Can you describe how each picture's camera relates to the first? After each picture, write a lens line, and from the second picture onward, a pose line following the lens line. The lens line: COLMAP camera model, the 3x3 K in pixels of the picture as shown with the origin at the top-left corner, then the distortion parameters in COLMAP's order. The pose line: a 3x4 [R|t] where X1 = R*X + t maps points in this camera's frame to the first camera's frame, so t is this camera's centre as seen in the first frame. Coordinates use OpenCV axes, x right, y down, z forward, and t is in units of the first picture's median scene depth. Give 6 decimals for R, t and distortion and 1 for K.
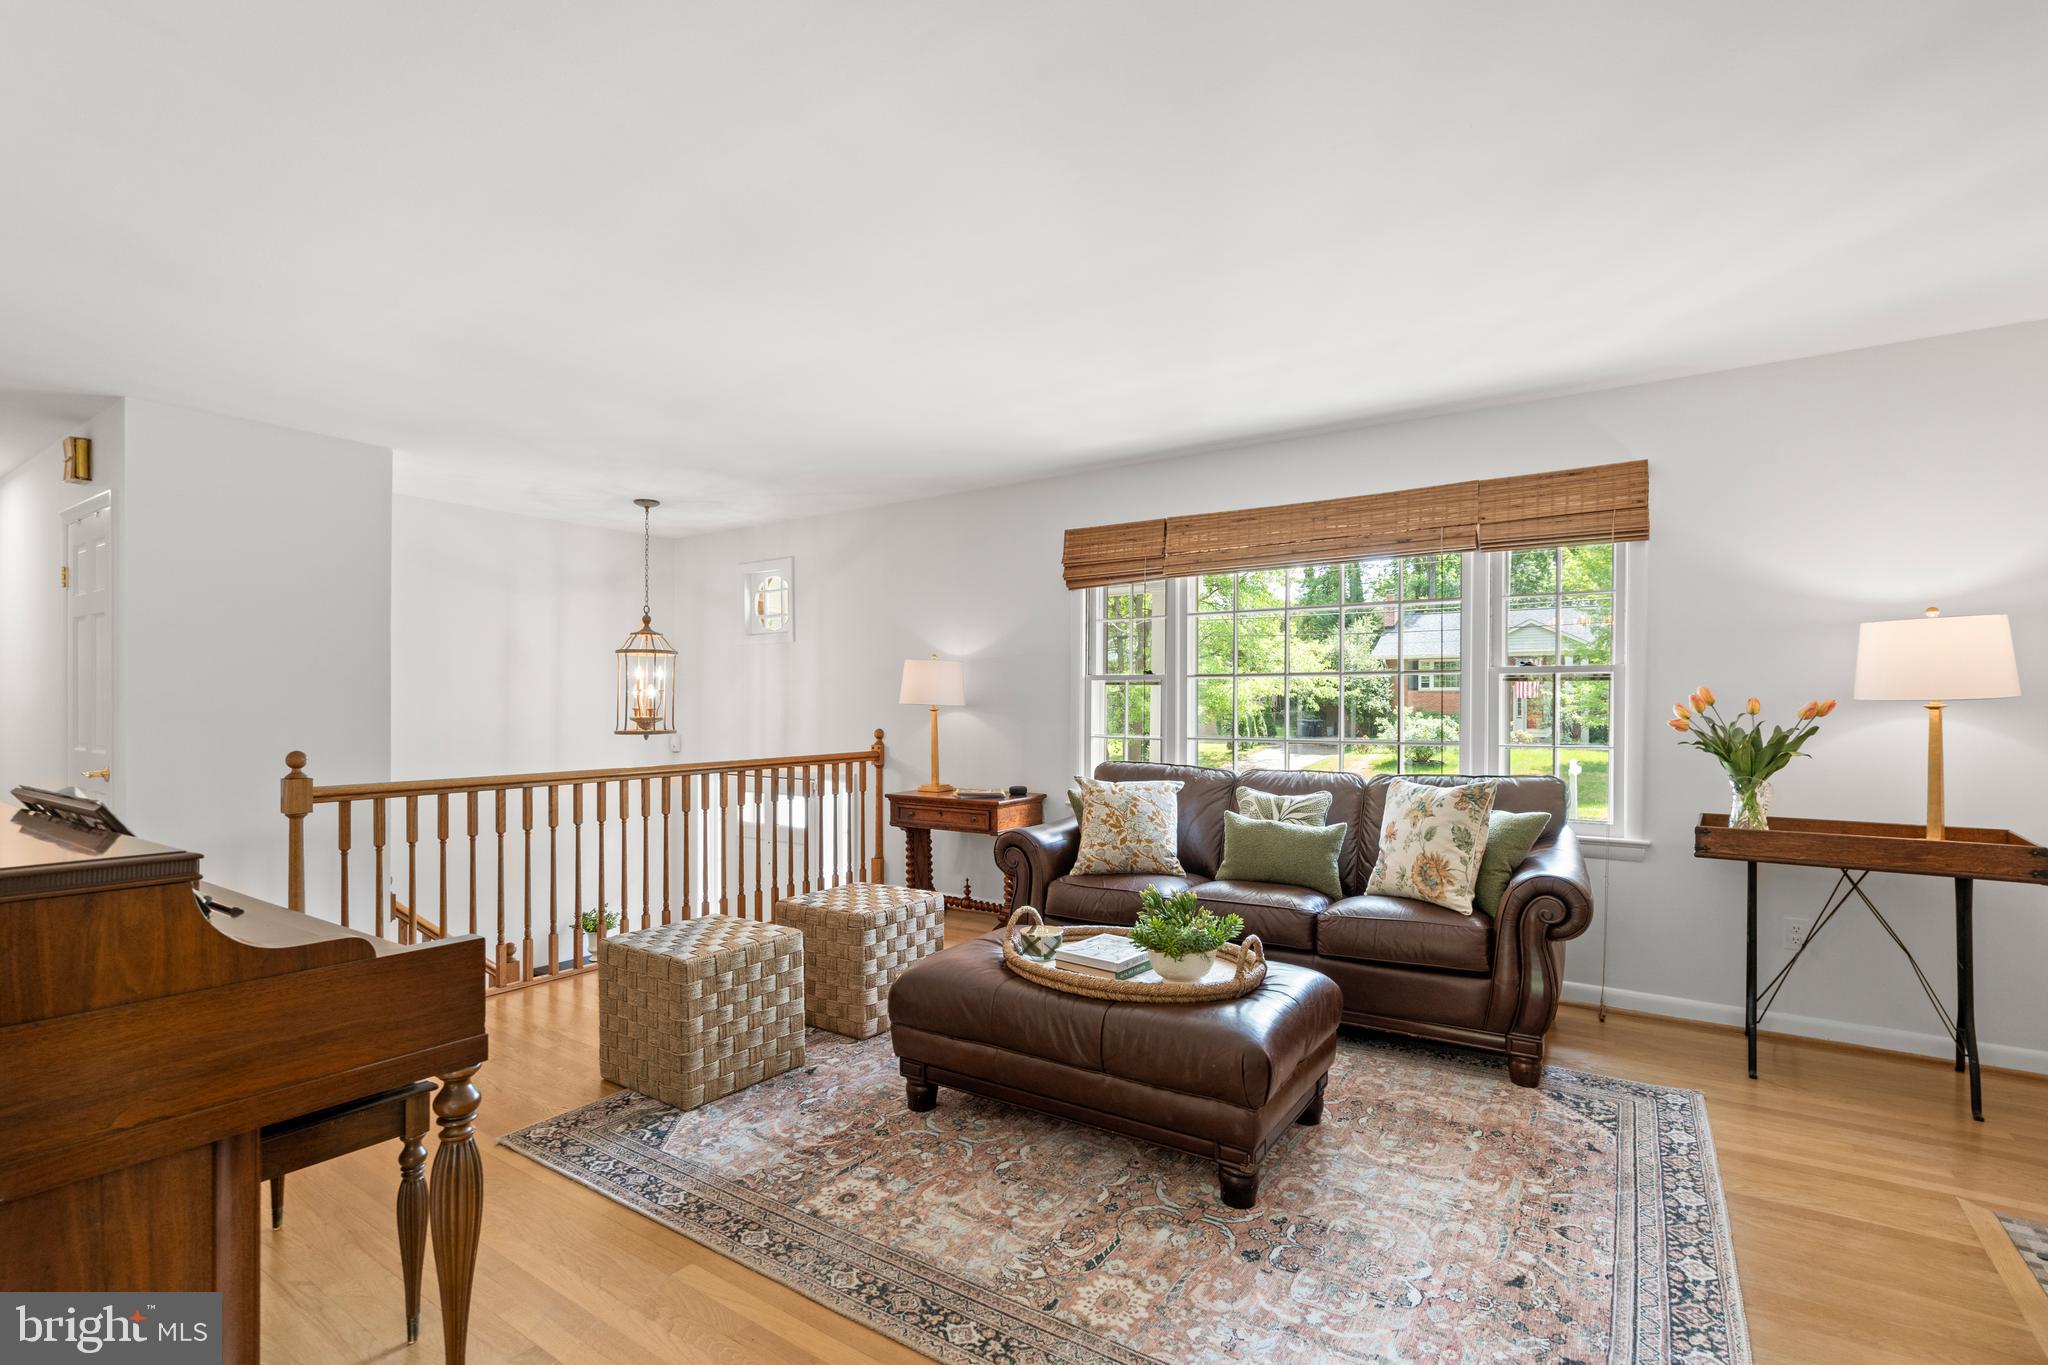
lens RADIAL K [[937.2, 0, 996.4], [0, 937.2, 729.7], [0, 0, 1]] dist [-0.005463, 0.002678]
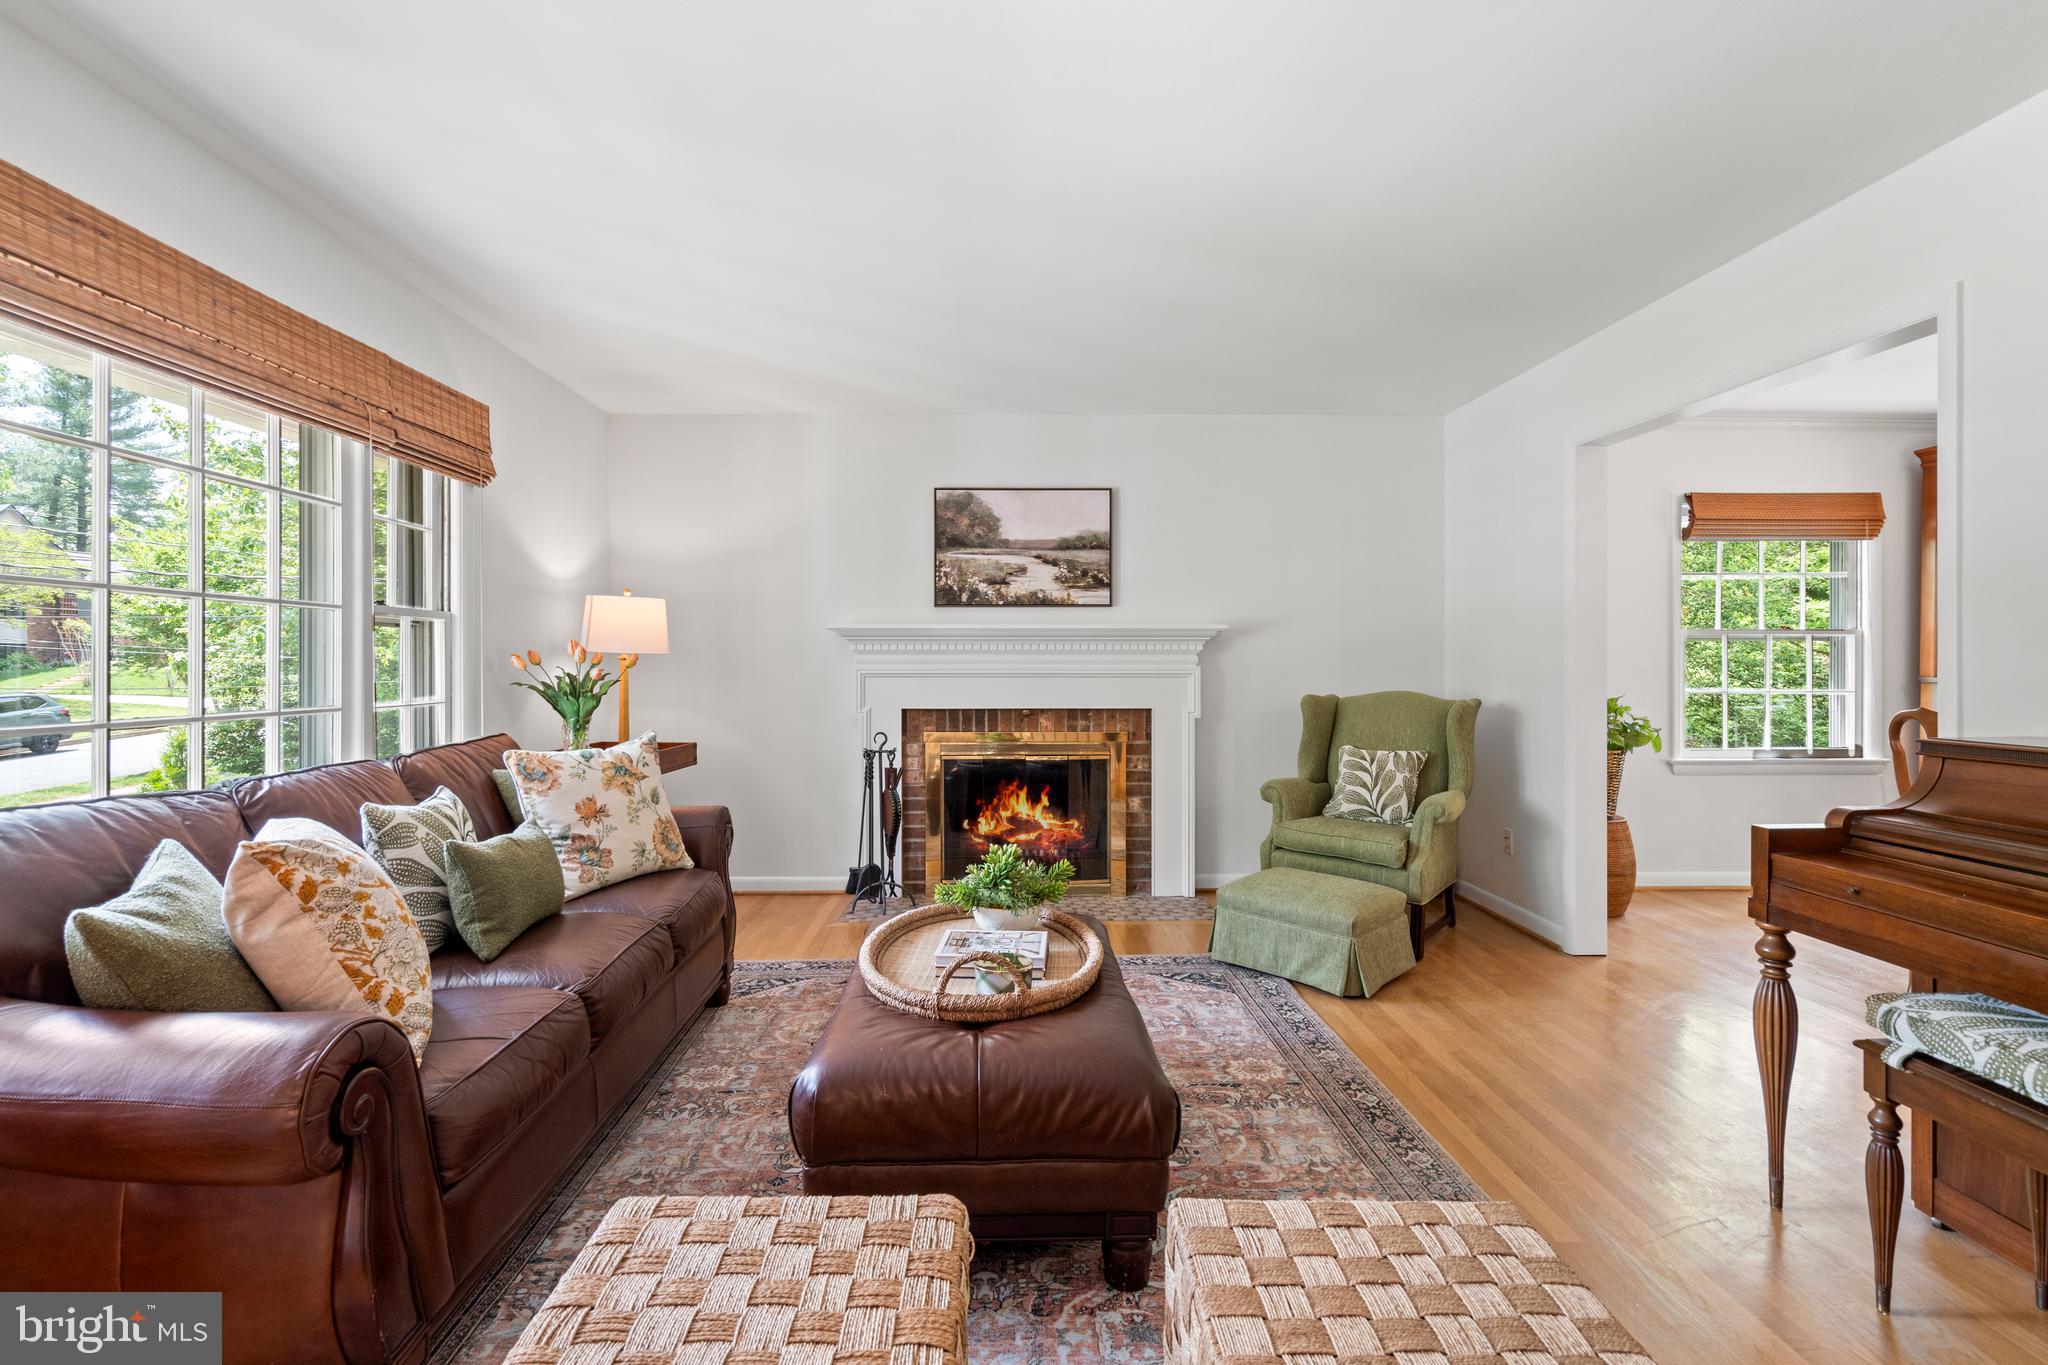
lens RADIAL K [[937.2, 0, 1020.2], [0, 937.2, 671.3], [0, 0, 1]] dist [-0.005463, 0.002678]
pose [[-0.597627, -0.002248, 0.801771, -0.644404], [0.018008, 0.999706, 0.016226, -0.023973], [-0.801572, 0.024135, -0.597411, 1.694788]]
